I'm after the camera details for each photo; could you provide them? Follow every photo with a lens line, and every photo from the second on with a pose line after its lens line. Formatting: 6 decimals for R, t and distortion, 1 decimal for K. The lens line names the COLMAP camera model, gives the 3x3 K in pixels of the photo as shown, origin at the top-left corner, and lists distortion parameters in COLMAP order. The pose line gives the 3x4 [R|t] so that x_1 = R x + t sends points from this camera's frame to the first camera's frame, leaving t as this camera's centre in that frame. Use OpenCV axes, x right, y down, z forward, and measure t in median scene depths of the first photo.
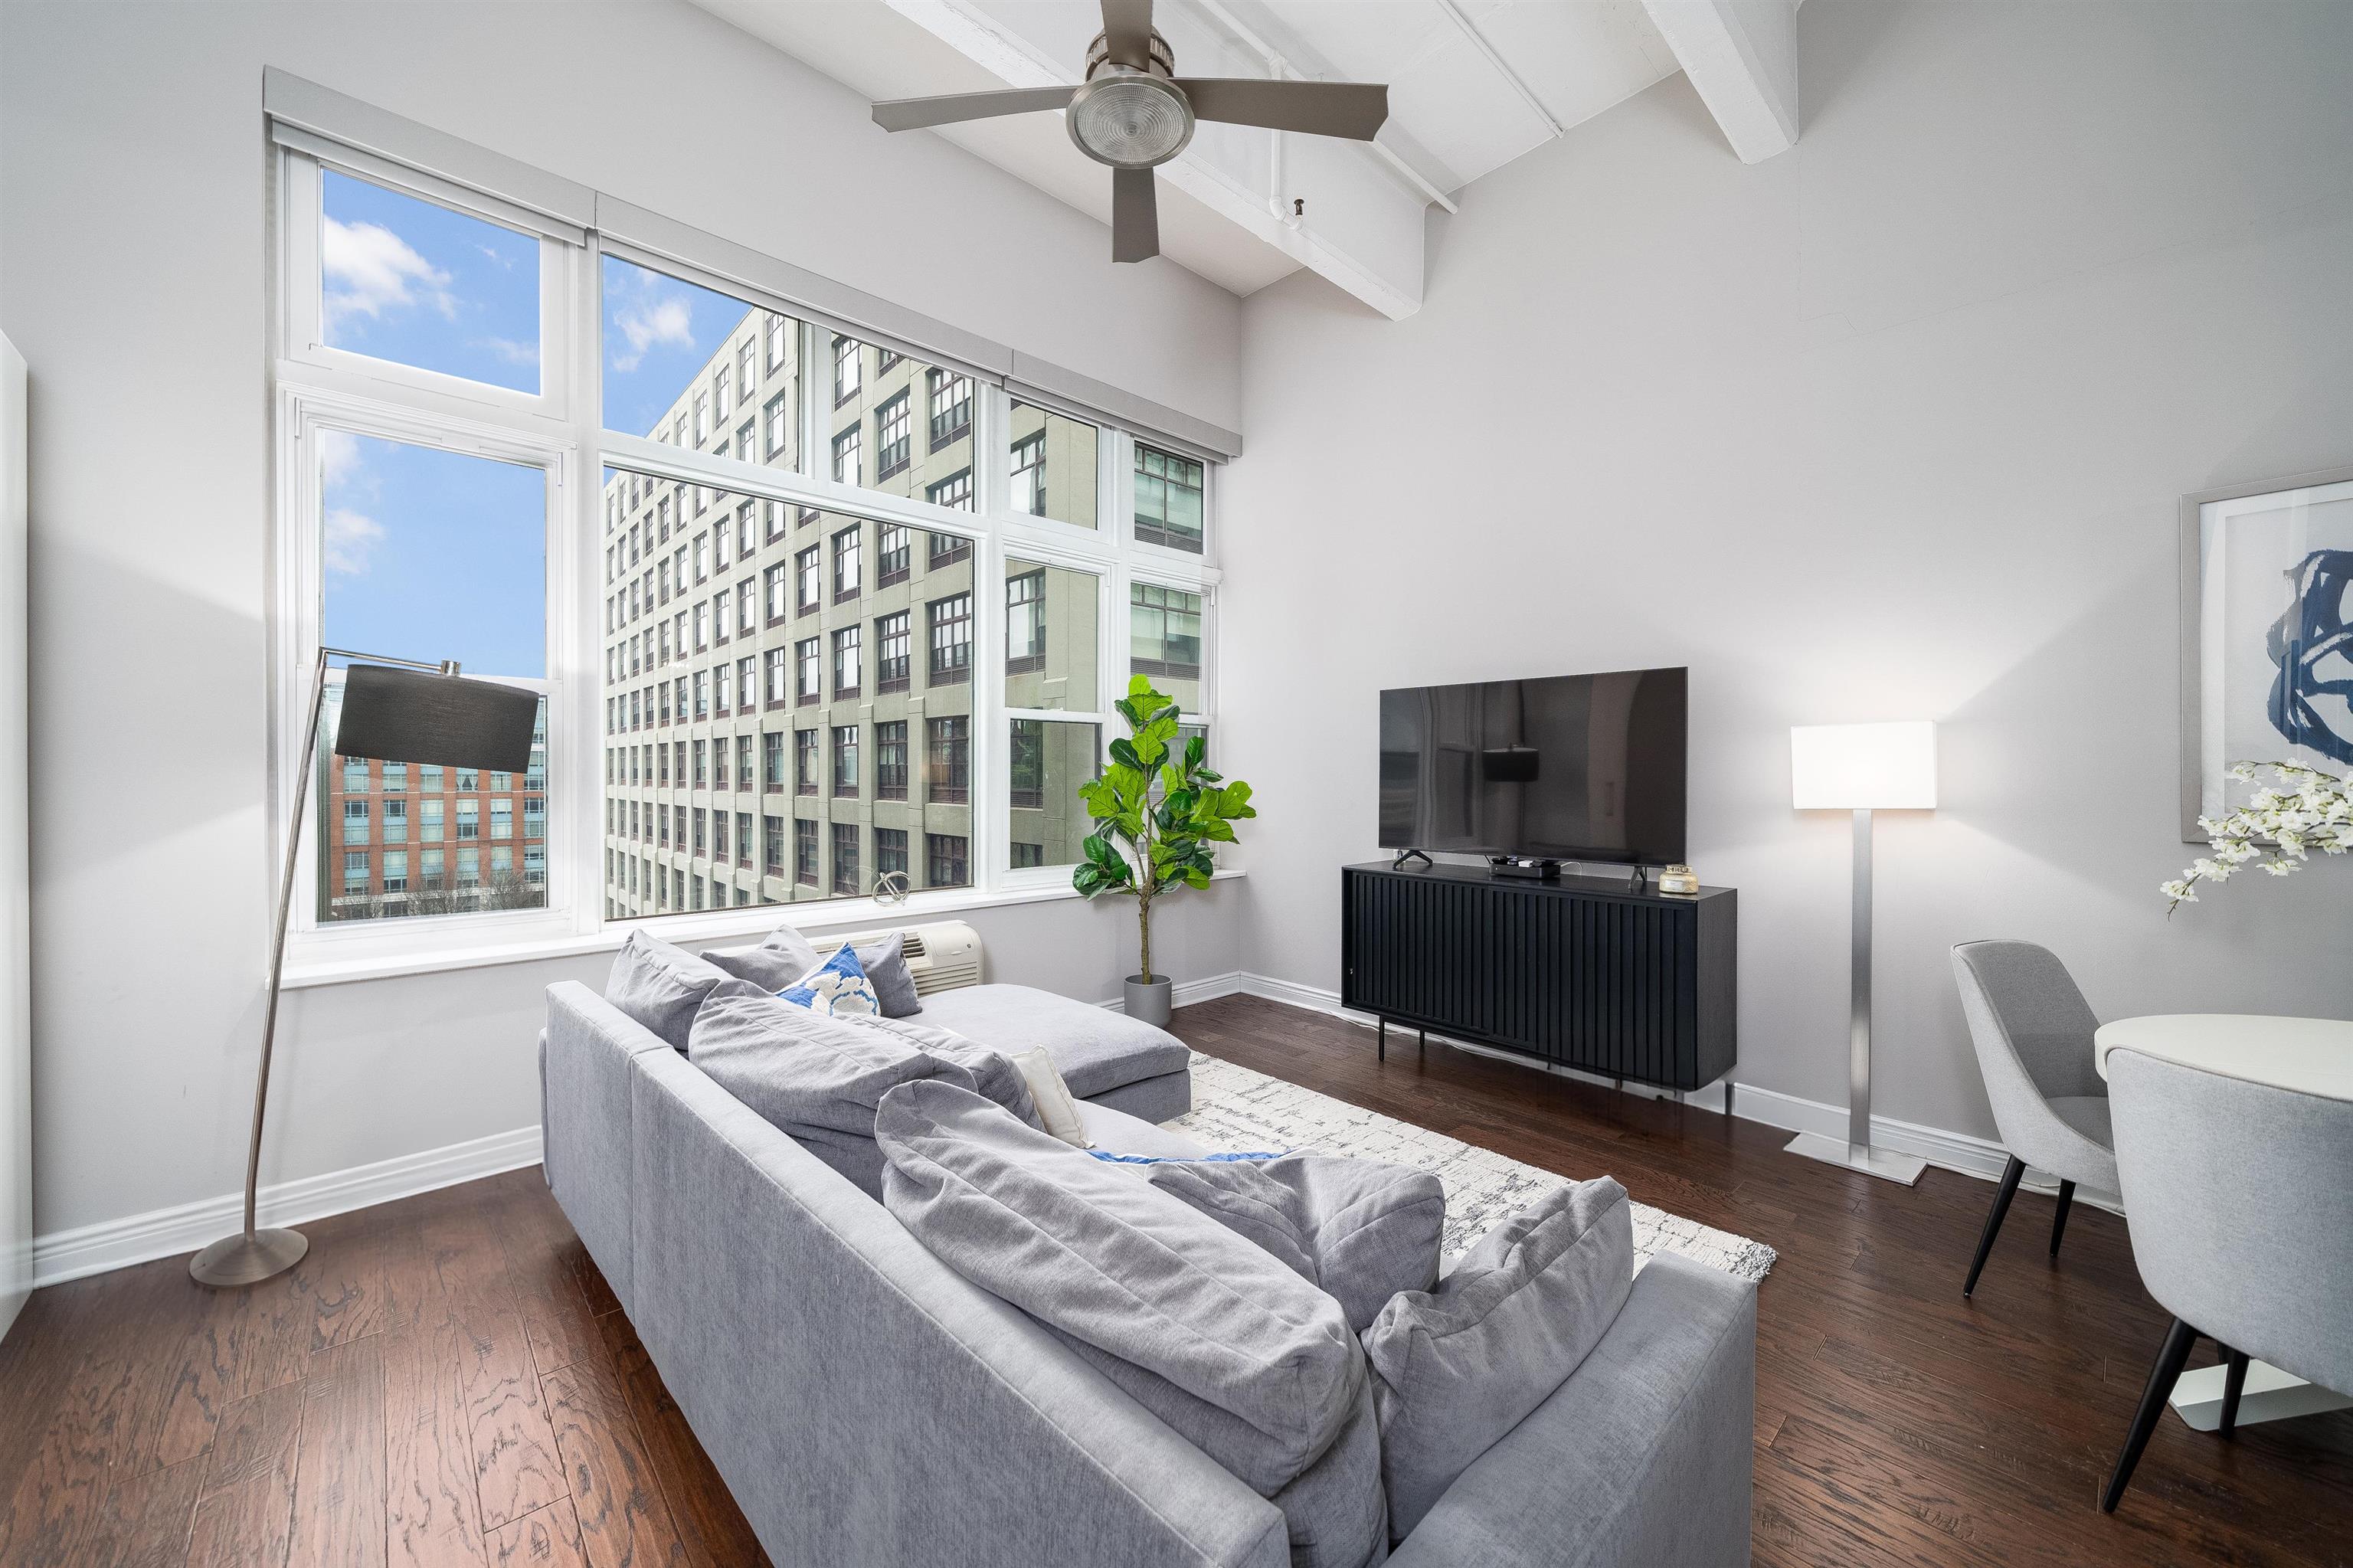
lens RADIAL K [[869.9, 0, 1196.8], [0, 869.9, 783.4], [0, 0, 1]] dist [0.003006, -0.000791]
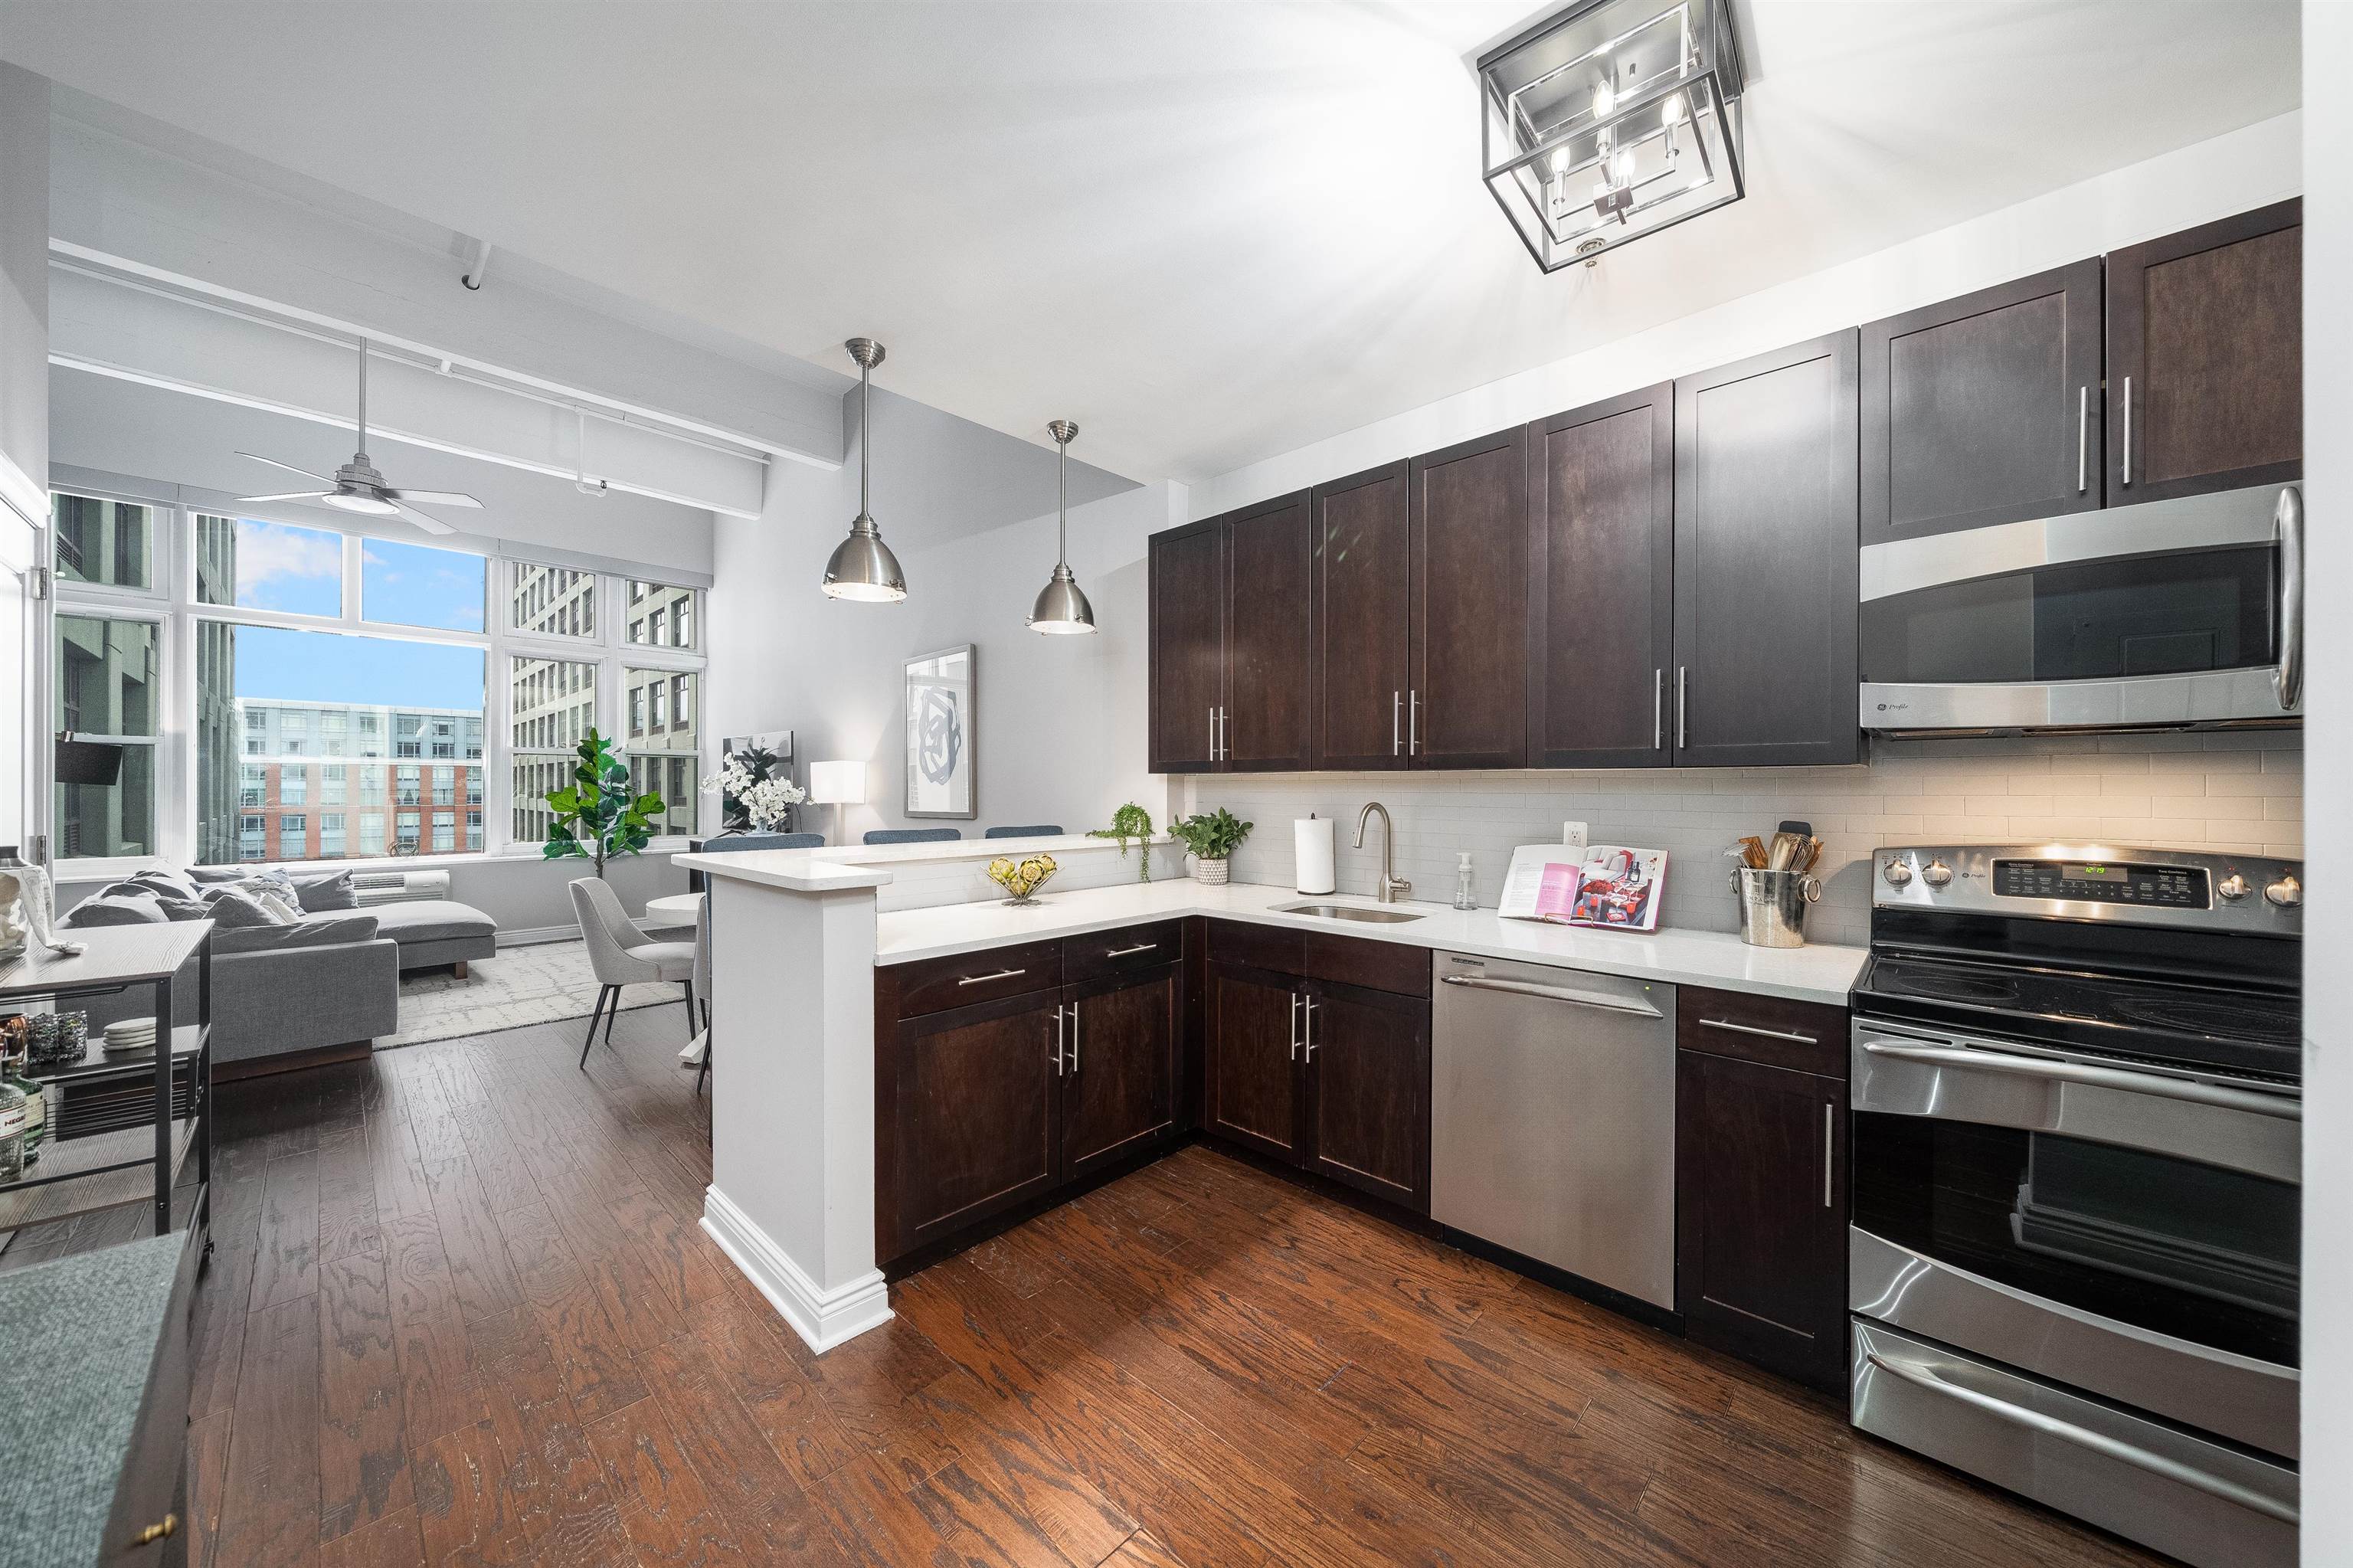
lens RADIAL K [[806.9, 0, 1173.0], [0, 806.9, 790.1], [0, 0, 1]] dist [-0.005112, -0.000882]
pose [[0.998290, 0.003205, 0.058363, 0.955917], [-0.002552, 0.999933, -0.011265, 0.011064], [-0.058395, 0.011097, 0.998232, -0.616150]]
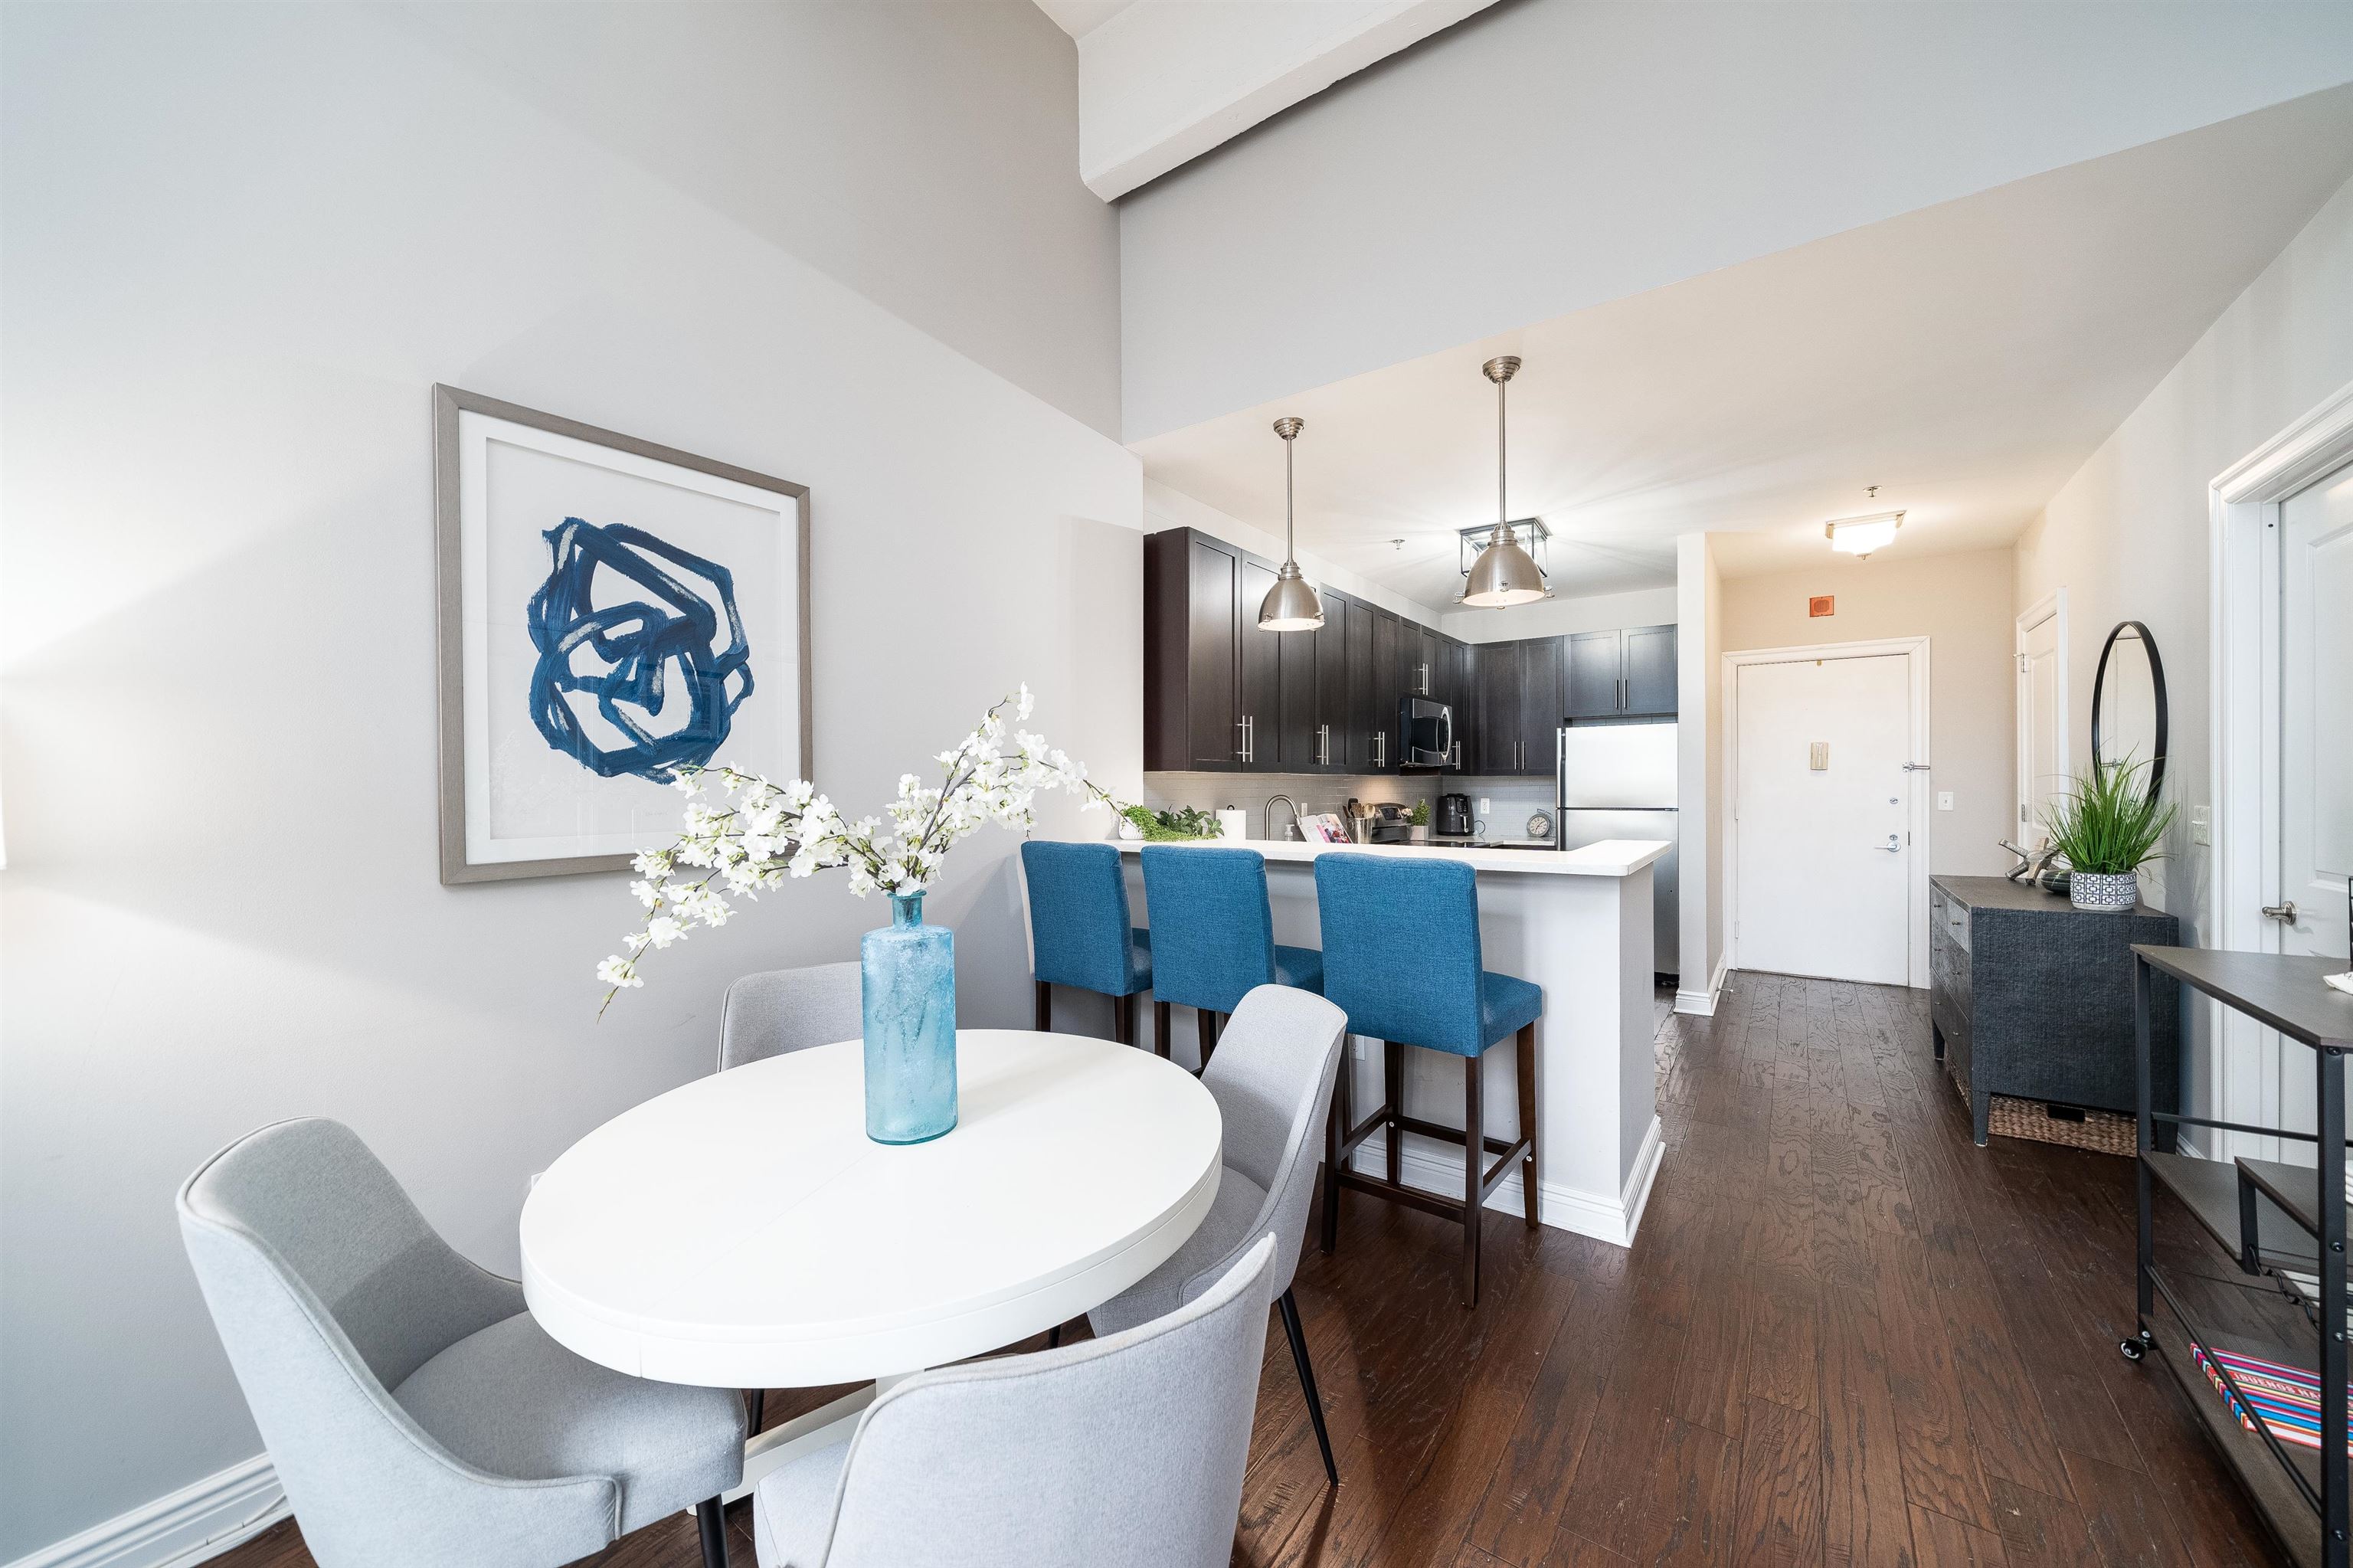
lens RADIAL K [[869.9, 0, 1184.2], [0, 869.9, 789.8], [0, 0, 1]] dist [0.003006, -0.000791]
pose [[-0.194640, -0.000793, 0.980874, 0.190423], [0.020983, 0.999767, 0.004972, -0.000022], [-0.980650, 0.021550, -0.194579, 0.313227]]
